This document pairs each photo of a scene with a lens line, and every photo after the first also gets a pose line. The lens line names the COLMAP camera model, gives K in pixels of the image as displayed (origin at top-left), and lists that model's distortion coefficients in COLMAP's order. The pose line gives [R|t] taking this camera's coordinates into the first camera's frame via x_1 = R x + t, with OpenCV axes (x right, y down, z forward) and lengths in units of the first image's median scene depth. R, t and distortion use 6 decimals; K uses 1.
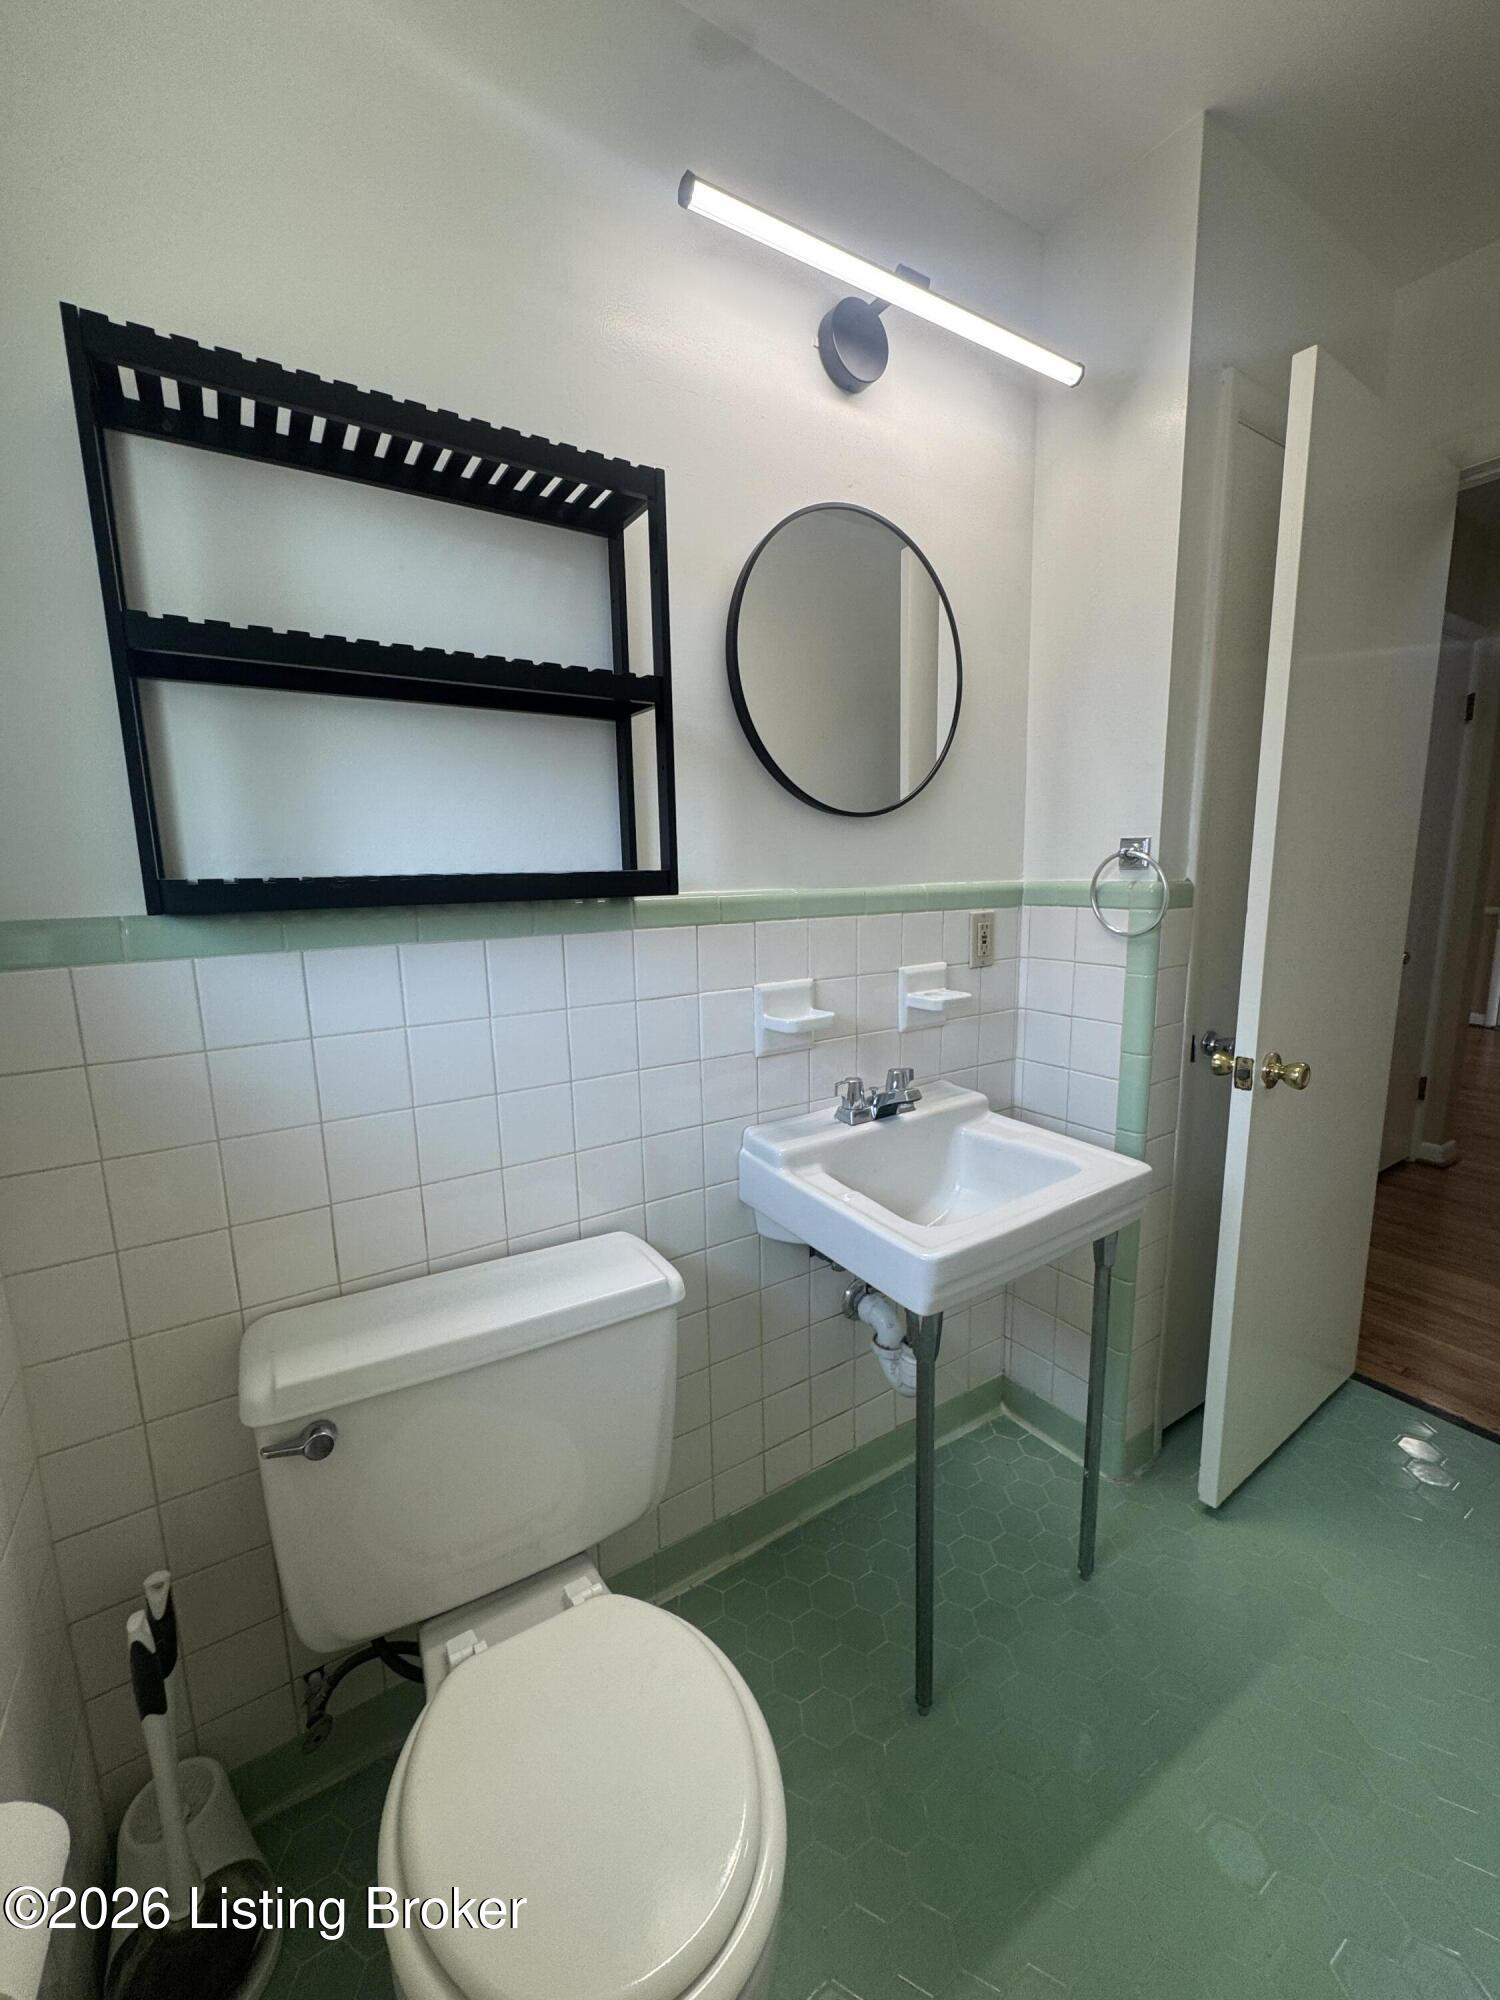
lens RADIAL K [[798.4, 0, 747.9], [0, 798.4, 1009.4], [0, 0, 1]] dist [-0.004242, 0.001071]
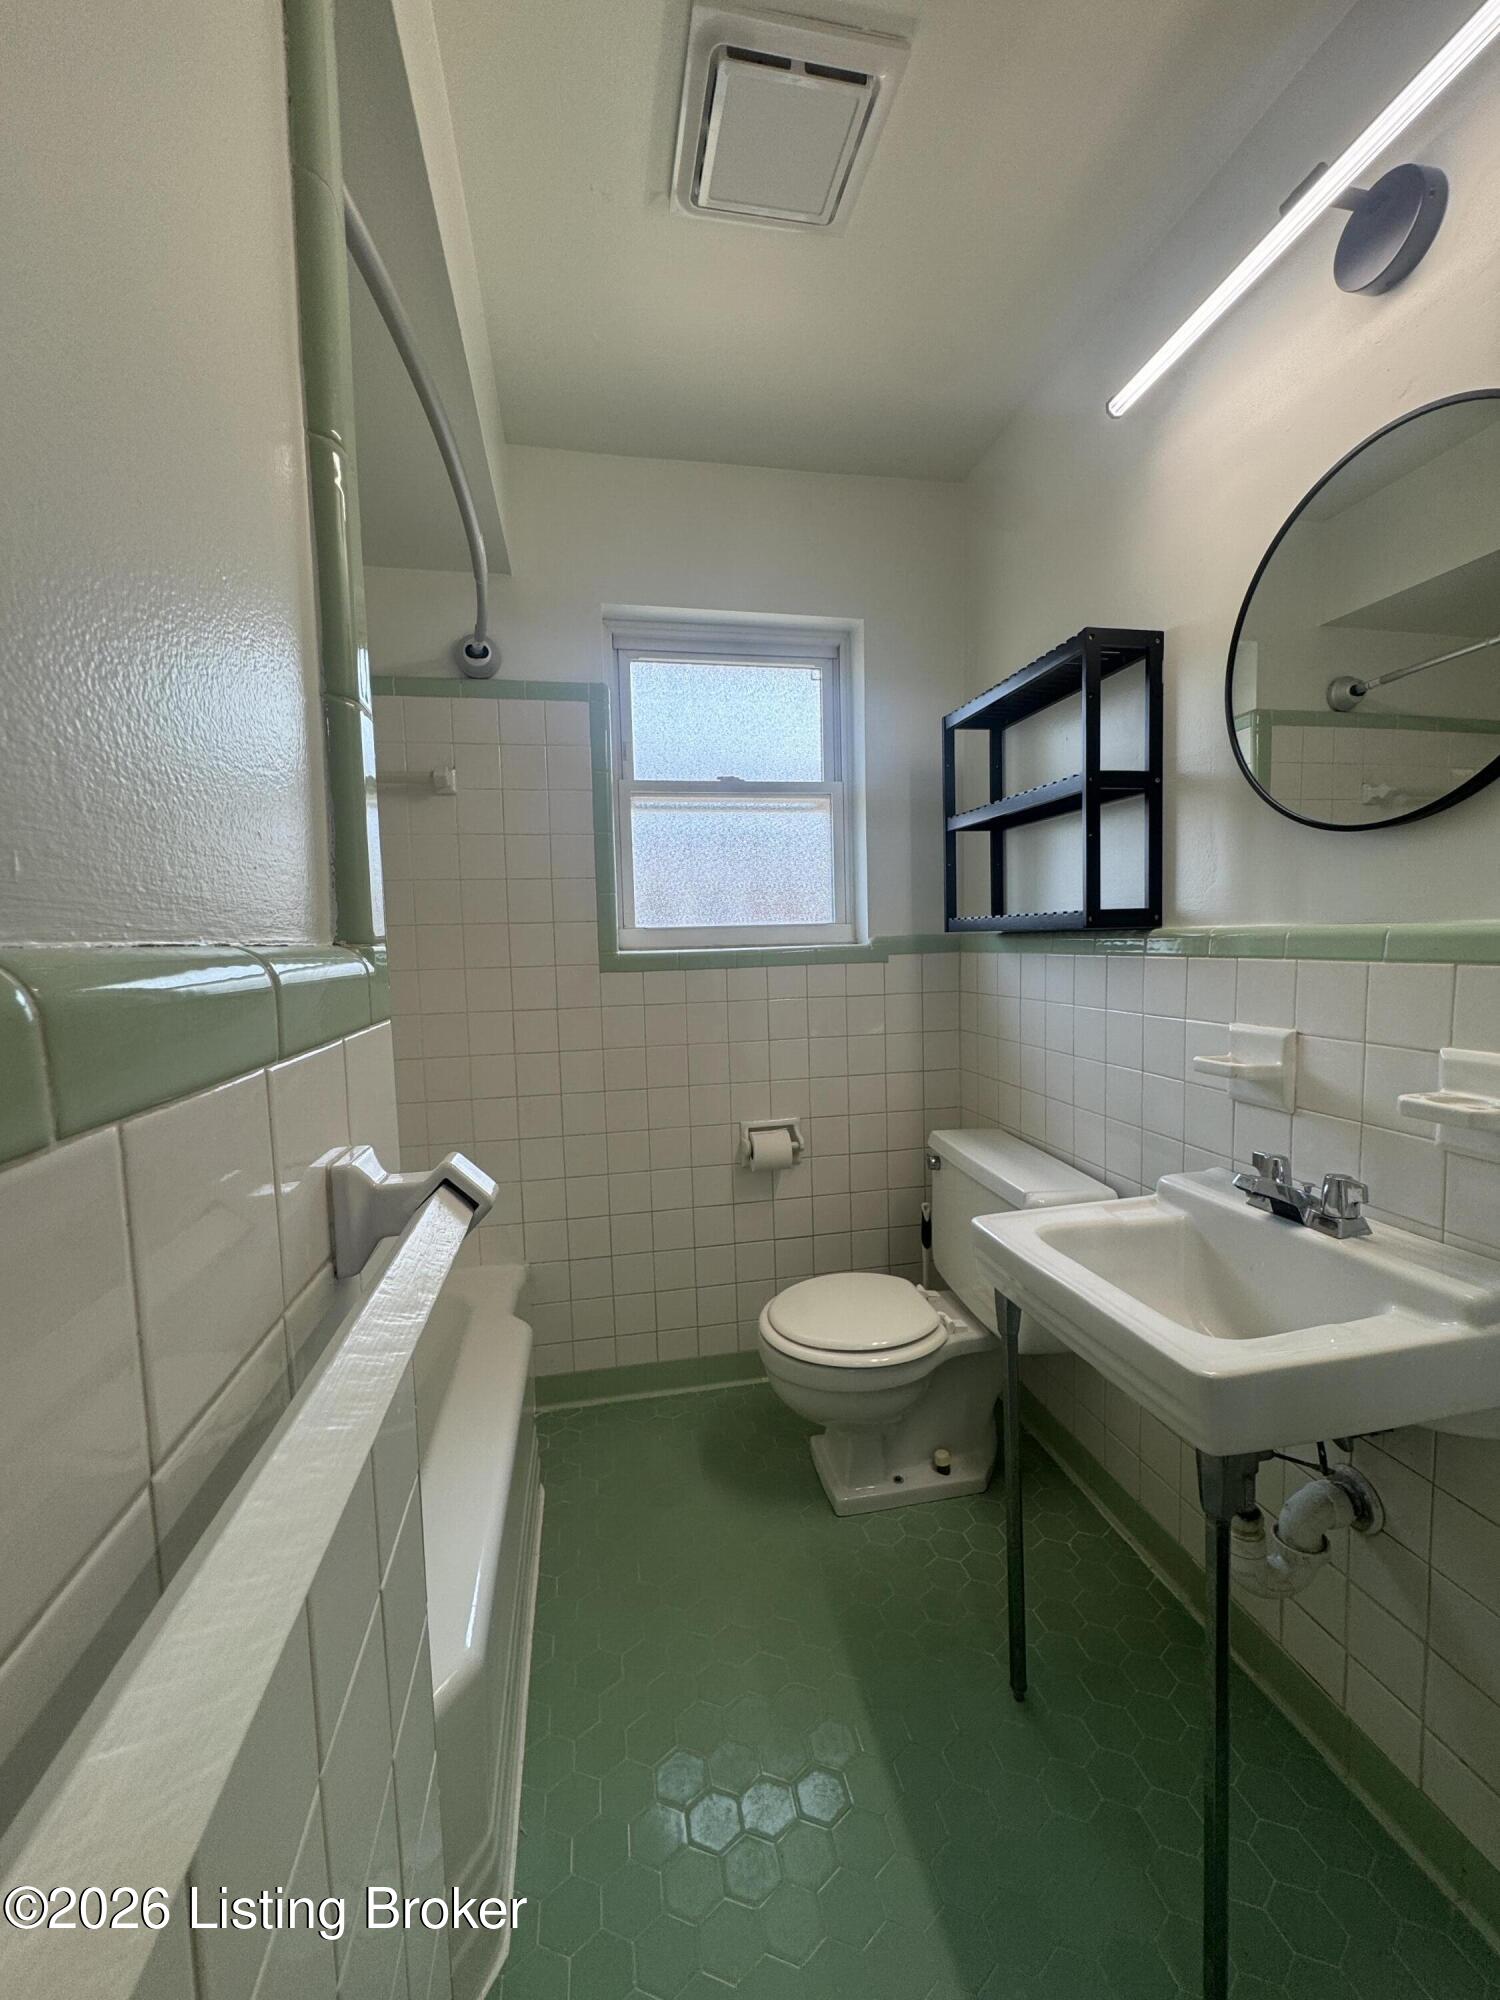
lens RADIAL K [[798.4, 0, 758.5], [0, 798.4, 998.3], [0, 0, 1]] dist [-0.004242, 0.001071]
pose [[-0.358161, 0.099840, -0.928306, 1.084707], [-0.128352, 0.979561, 0.154874, -0.132478], [0.924795, 0.174620, -0.338026, 0.770067]]
